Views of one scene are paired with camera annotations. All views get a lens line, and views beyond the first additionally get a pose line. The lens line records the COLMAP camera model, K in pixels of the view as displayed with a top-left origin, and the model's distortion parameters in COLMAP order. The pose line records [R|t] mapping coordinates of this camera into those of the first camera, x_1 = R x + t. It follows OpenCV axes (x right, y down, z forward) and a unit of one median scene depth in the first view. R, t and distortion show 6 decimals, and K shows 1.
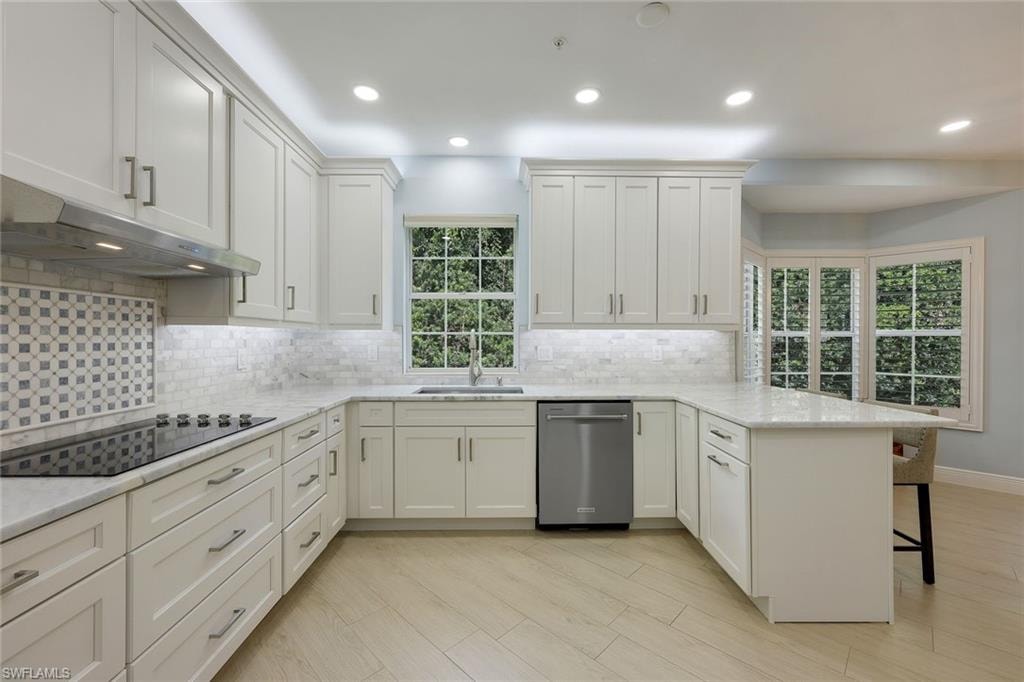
lens RADIAL K [[412.8, 0, 514.0], [0, 412.8, 339.6], [0, 0, 1]] dist [0.000287, -0.000036]
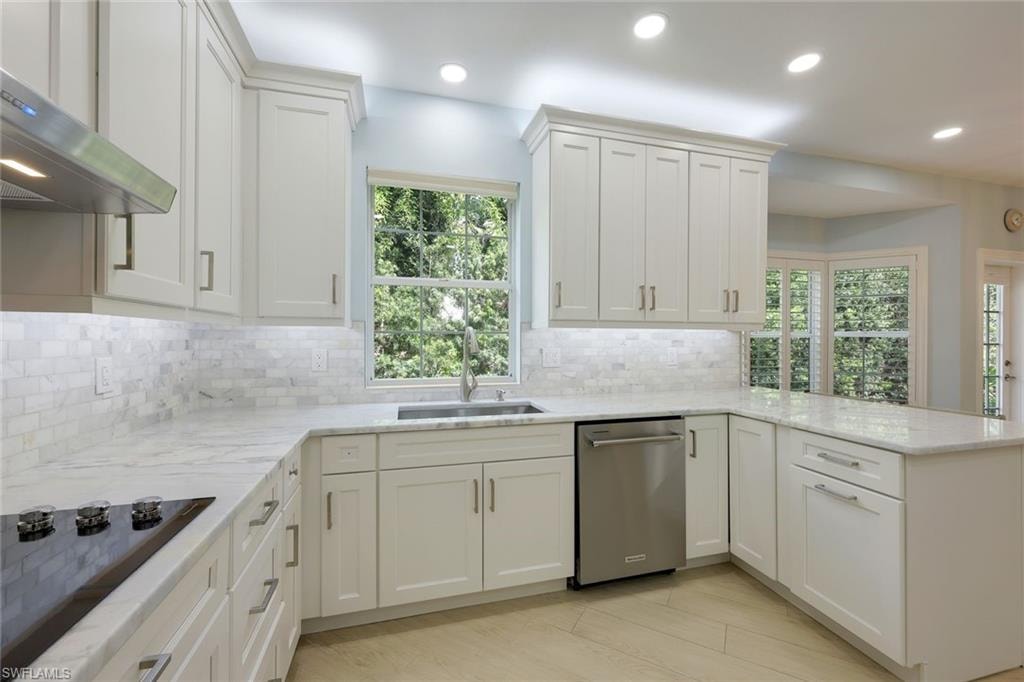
lens RADIAL K [[414.4, 0, 515.2], [0, 414.4, 338.1], [0, 0, 1]] dist [-0.000193, 0.000128]
pose [[0.967865, 0.002328, 0.251459, -0.217794], [-0.001619, 0.999994, -0.003025, -0.002691], [-0.251464, 0.002521, 0.967863, 0.261289]]
